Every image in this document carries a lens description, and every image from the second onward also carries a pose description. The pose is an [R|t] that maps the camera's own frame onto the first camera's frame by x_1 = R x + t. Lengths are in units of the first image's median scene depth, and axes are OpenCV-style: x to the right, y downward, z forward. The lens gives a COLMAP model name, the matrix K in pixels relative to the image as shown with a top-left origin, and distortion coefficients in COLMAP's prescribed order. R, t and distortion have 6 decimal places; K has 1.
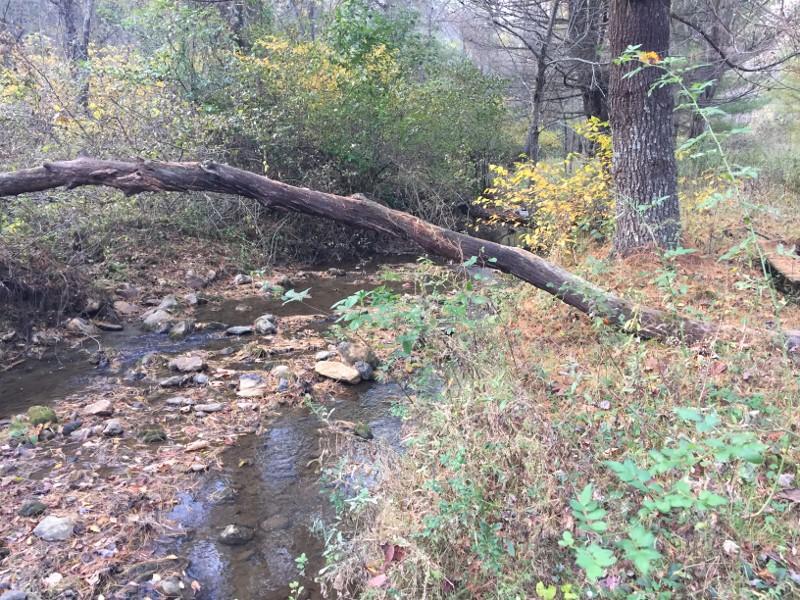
lens RADIAL K [[665.4, 0, 398.5], [0, 665.4, 301.7], [0, 0, 1]] dist [0.014619, -0.001073]
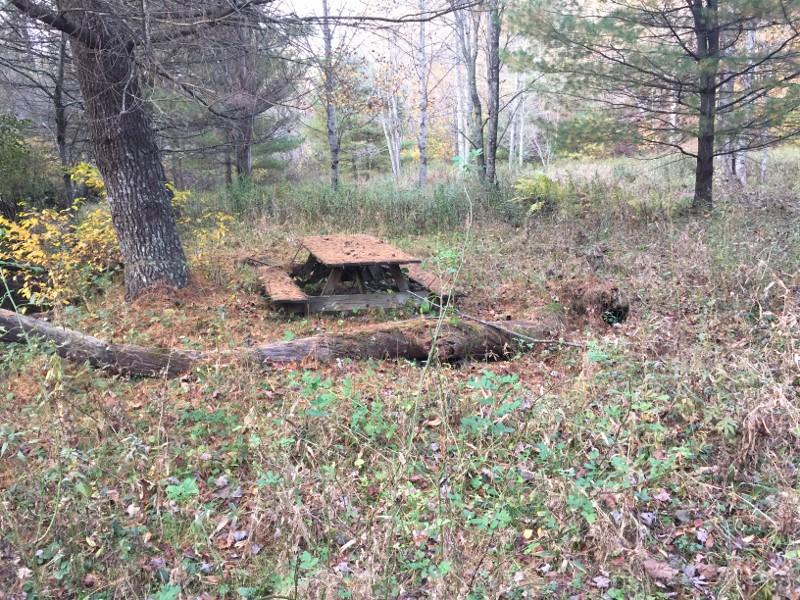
lens RADIAL K [[665.4, 0, 399.8], [0, 665.4, 298.1], [0, 0, 1]] dist [0.014619, -0.001073]
pose [[0.818949, -0.136012, 0.557516, 0.105493], [0.168304, 0.985712, -0.006750, 0.007189], [-0.548632, 0.099360, 0.830139, -0.066895]]
